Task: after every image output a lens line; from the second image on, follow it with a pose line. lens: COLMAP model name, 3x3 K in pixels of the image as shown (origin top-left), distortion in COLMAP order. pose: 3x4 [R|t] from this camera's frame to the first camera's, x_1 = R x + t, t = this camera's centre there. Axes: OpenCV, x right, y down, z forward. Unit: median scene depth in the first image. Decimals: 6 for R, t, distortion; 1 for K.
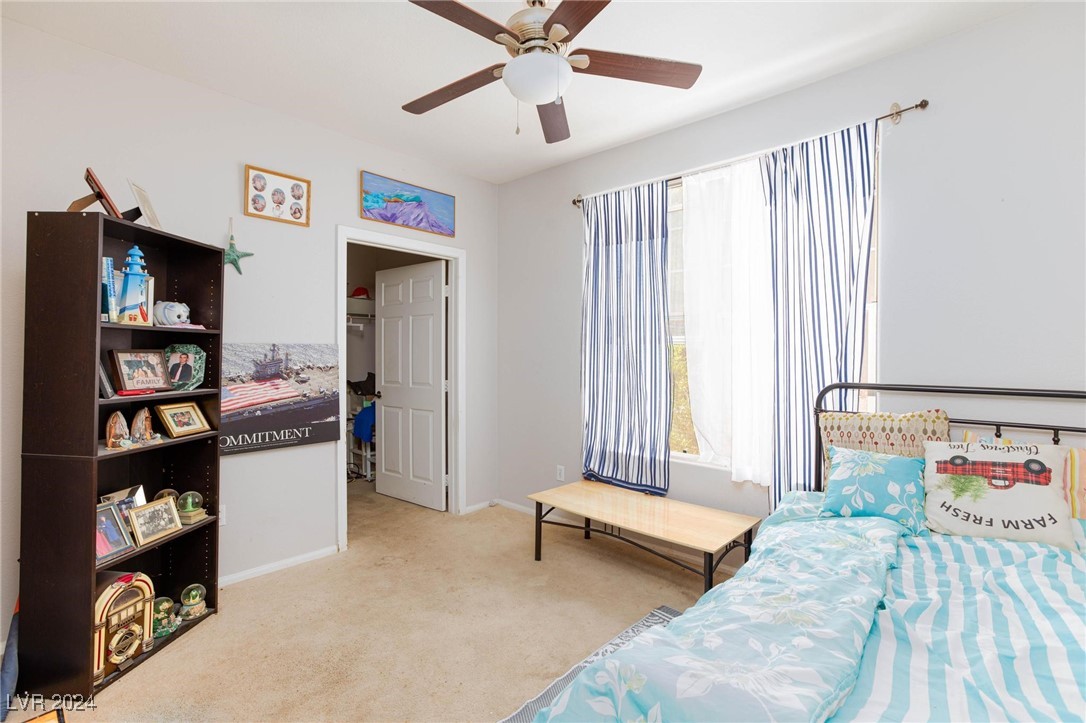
lens RADIAL K [[495.0, 0, 538.6], [0, 495.0, 352.5], [0, 0, 1]] dist [-0.015418, 0.006050]
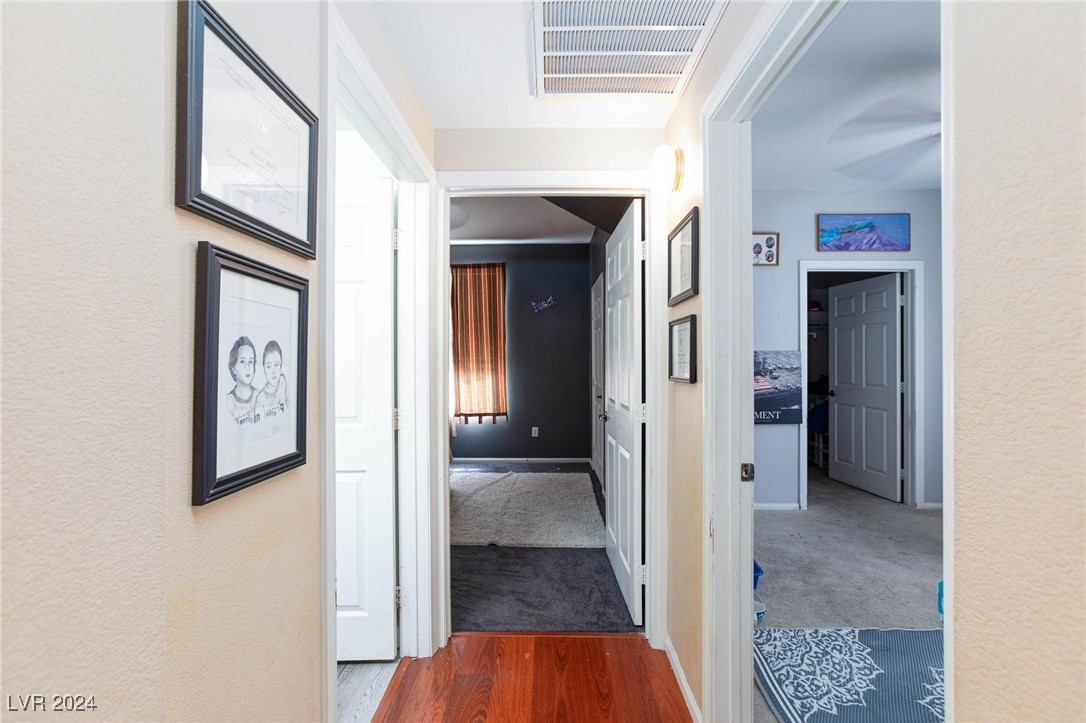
lens RADIAL K [[495.0, 0, 537.9], [0, 495.0, 354.9], [0, 0, 1]] dist [-0.015418, 0.006050]
pose [[0.670002, -0.002591, -0.742355, 0.092455], [0.000205, 0.999995, -0.003305, -0.001760], [0.742360, 0.002063, 0.669999, -0.366262]]
